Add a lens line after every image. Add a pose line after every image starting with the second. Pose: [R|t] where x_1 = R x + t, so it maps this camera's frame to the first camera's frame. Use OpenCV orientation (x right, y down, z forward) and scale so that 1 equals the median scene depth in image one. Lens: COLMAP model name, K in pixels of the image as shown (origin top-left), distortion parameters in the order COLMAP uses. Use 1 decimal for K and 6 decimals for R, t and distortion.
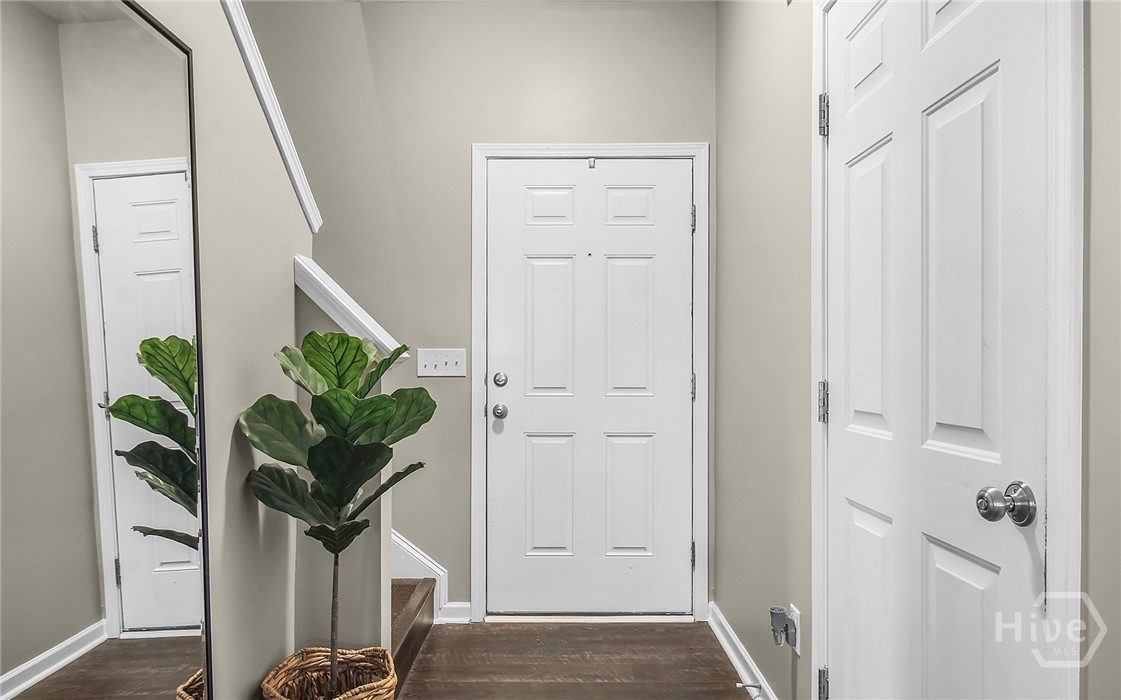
lens RADIAL K [[742.3, 0, 560.5], [0, 742.3, 350.0], [0, 0, 1]] dist [-0.002794, -0.000365]
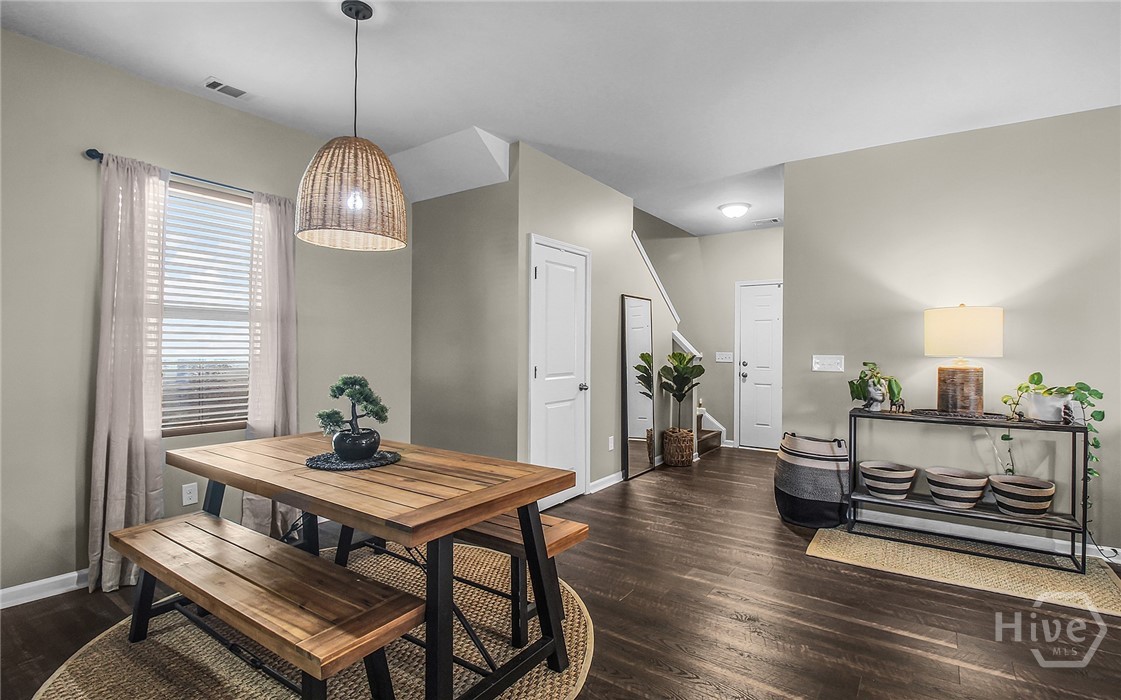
lens RADIAL K [[531.5, 0, 560.5], [0, 531.5, 350.0], [0, 0, 1]] dist [-0.002807, -0.002072]
pose [[0.831028, 0.007675, -0.556178, 0.863730], [0.002071, 0.999855, 0.016892, -0.090502], [0.556227, -0.015190, 0.830892, -2.018622]]
